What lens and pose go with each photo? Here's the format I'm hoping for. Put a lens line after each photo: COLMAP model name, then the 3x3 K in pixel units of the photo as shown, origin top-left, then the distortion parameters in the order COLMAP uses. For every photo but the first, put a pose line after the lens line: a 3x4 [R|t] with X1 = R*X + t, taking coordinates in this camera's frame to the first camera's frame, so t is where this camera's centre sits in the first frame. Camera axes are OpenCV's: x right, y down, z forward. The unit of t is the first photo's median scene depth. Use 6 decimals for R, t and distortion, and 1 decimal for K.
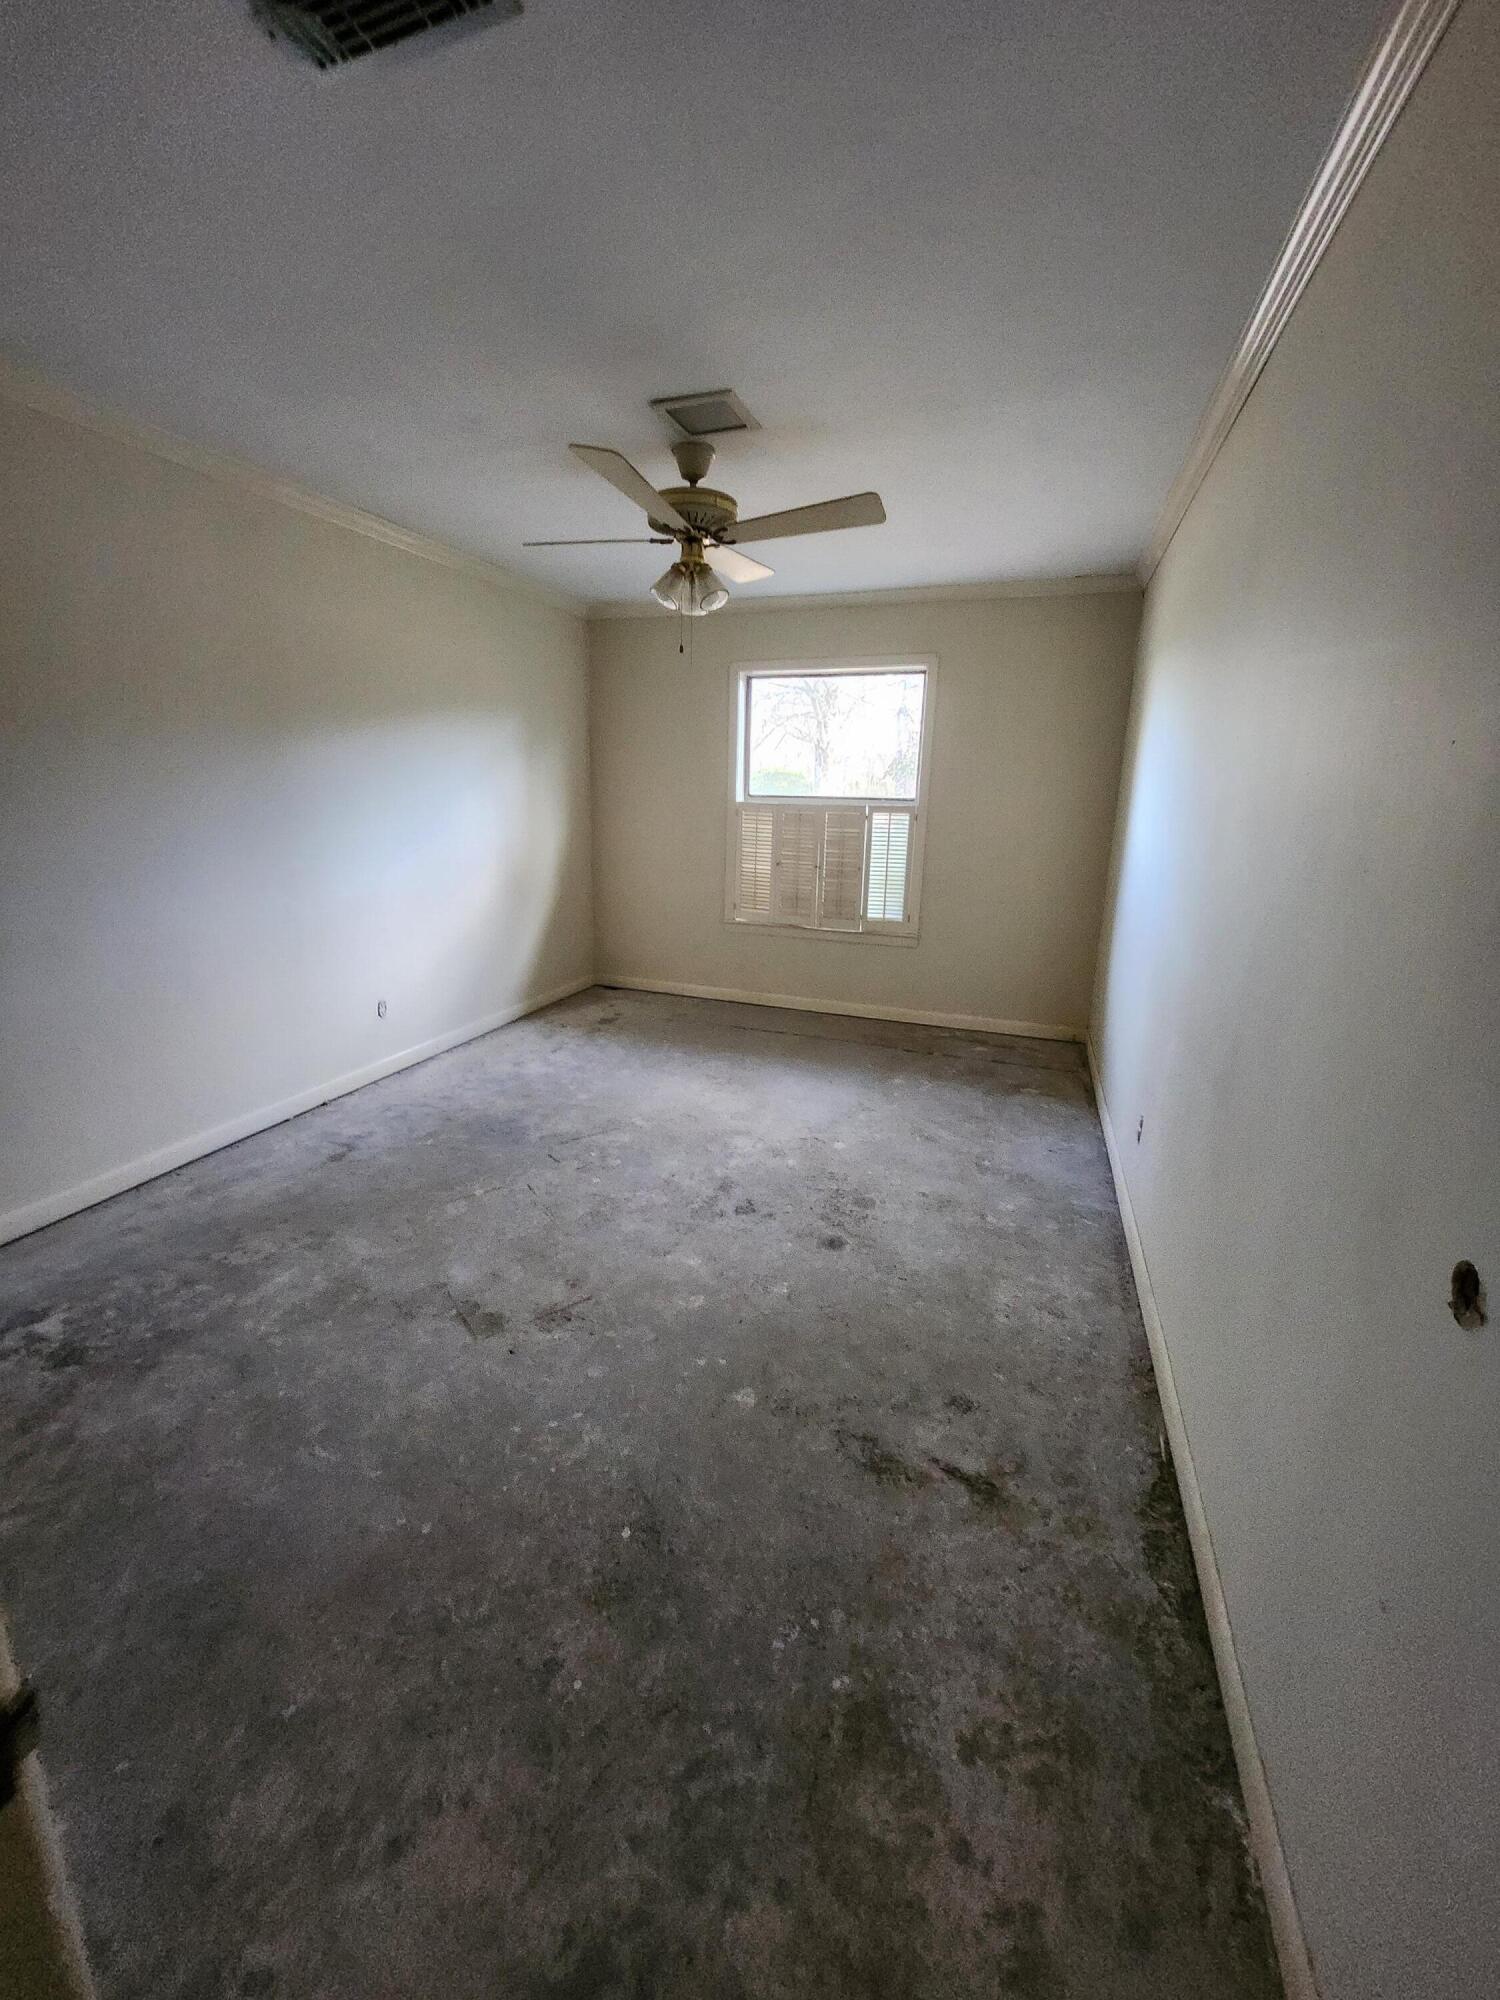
lens RADIAL K [[787.4, 0, 748.9], [0, 787.4, 978.1], [0, 0, 1]] dist [0.000434, -0.005481]
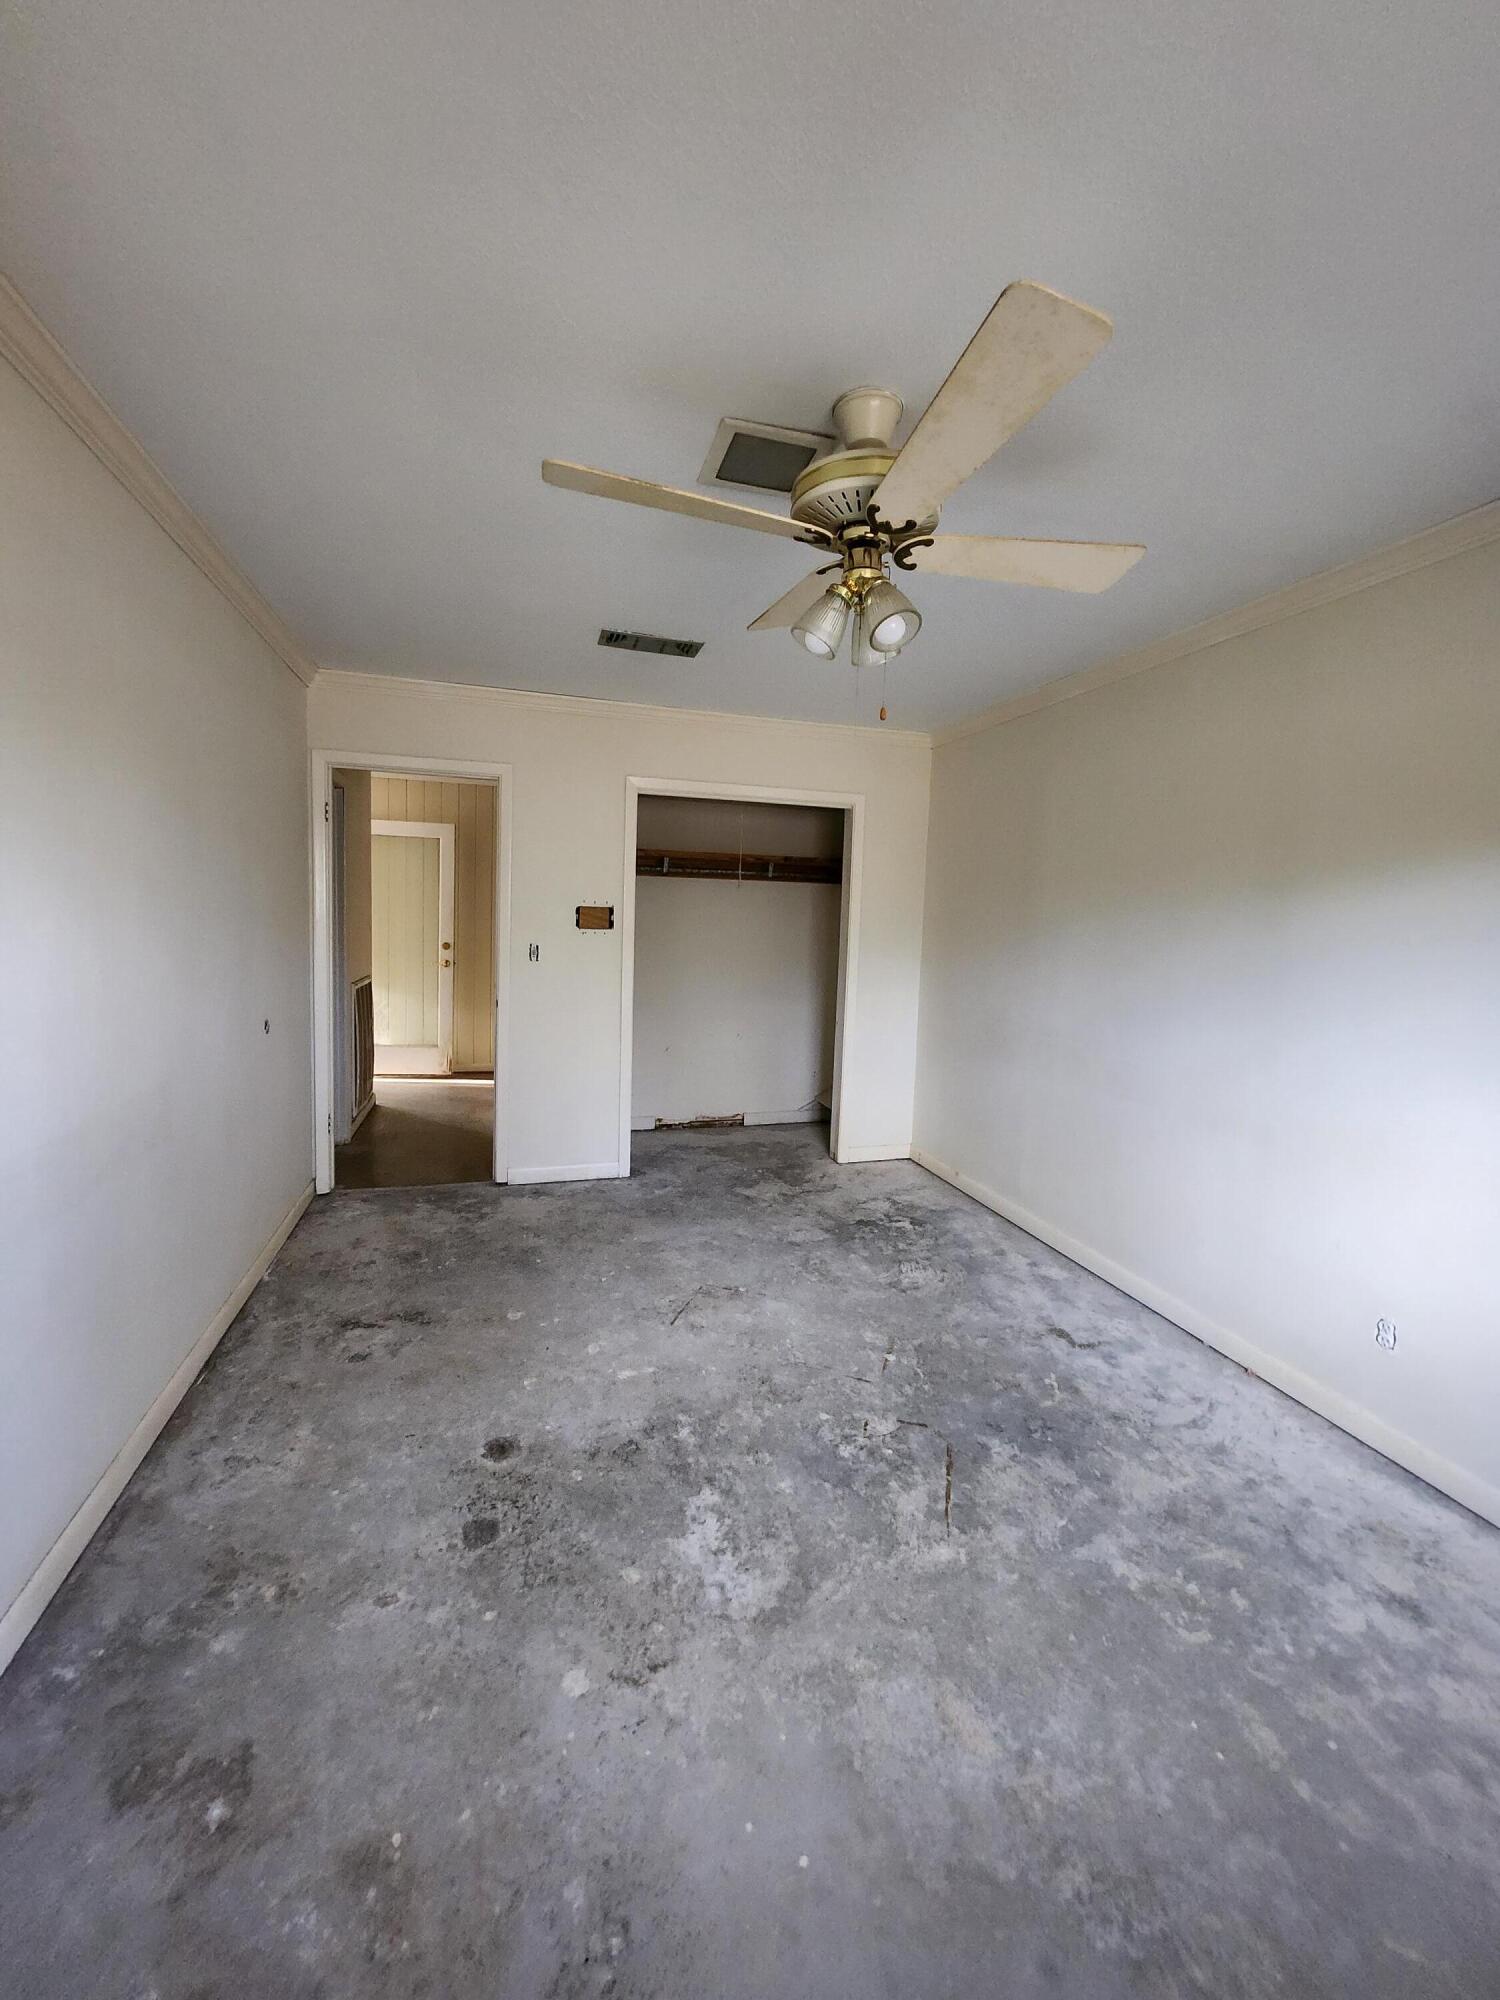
lens RADIAL K [[787.4, 0, 748.9], [0, 787.4, 978.1], [0, 0, 1]] dist [0.000434, -0.005481]
pose [[-0.806180, 0.003616, -0.591660, 0.415716], [-0.184467, 0.948603, 0.257147, -0.438642], [0.562180, 0.316448, -0.764077, 1.740797]]
